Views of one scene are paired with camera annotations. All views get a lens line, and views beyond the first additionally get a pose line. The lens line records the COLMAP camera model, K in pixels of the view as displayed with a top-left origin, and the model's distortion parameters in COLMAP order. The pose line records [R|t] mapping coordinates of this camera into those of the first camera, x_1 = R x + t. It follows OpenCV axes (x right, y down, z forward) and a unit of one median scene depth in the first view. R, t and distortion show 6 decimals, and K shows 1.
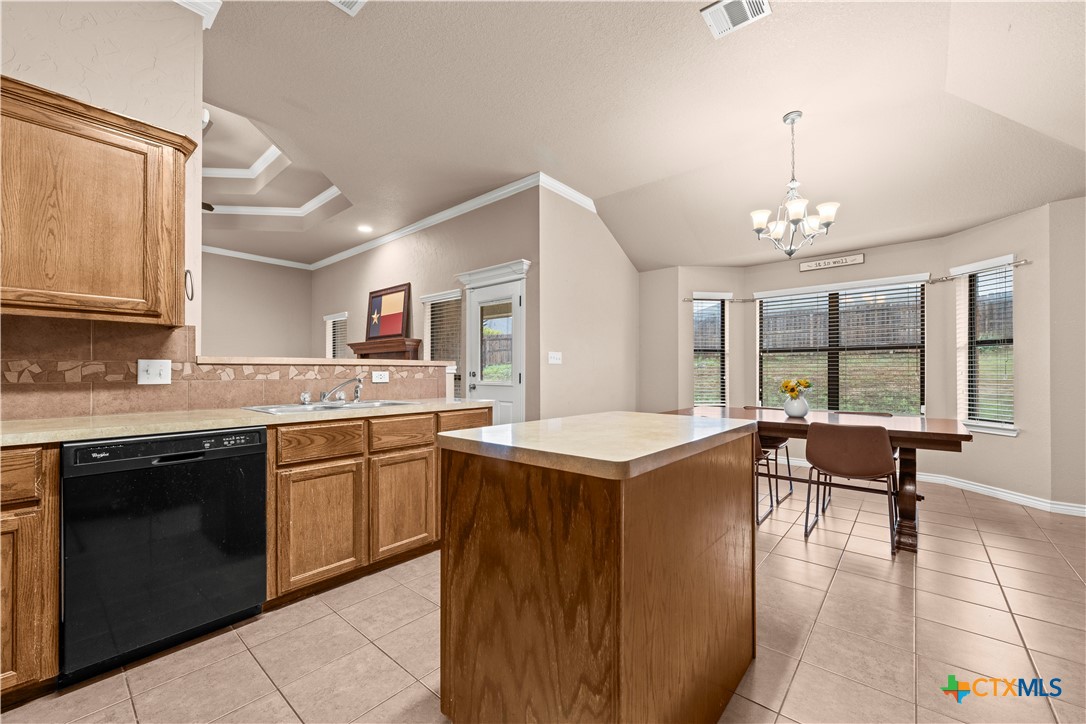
lens RADIAL K [[428.7, 0, 542.5], [0, 428.7, 372.7], [0, 0, 1]] dist [0.000767, -0.000200]
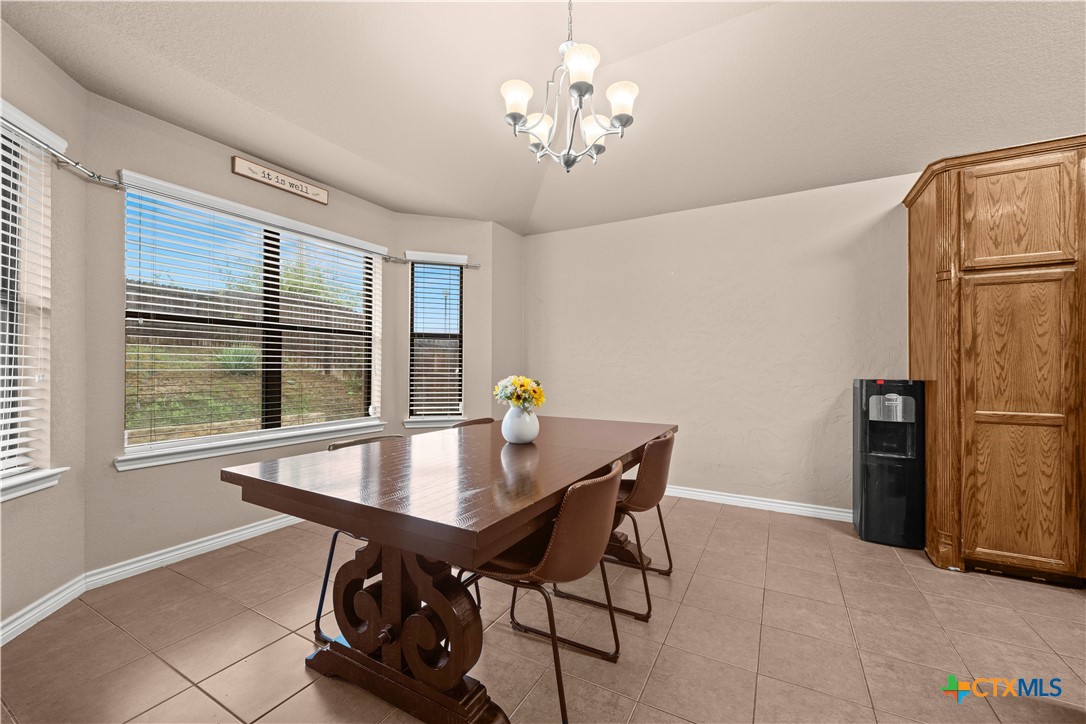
lens RADIAL K [[428.7, 0, 541.4], [0, 428.7, 365.0], [0, 0, 1]] dist [0.000767, -0.000200]
pose [[-0.210386, 0.003396, 0.977613, 0.007041], [-0.007433, 0.999959, -0.005074, 0.001018], [-0.977590, -0.008334, -0.210352, 0.762575]]
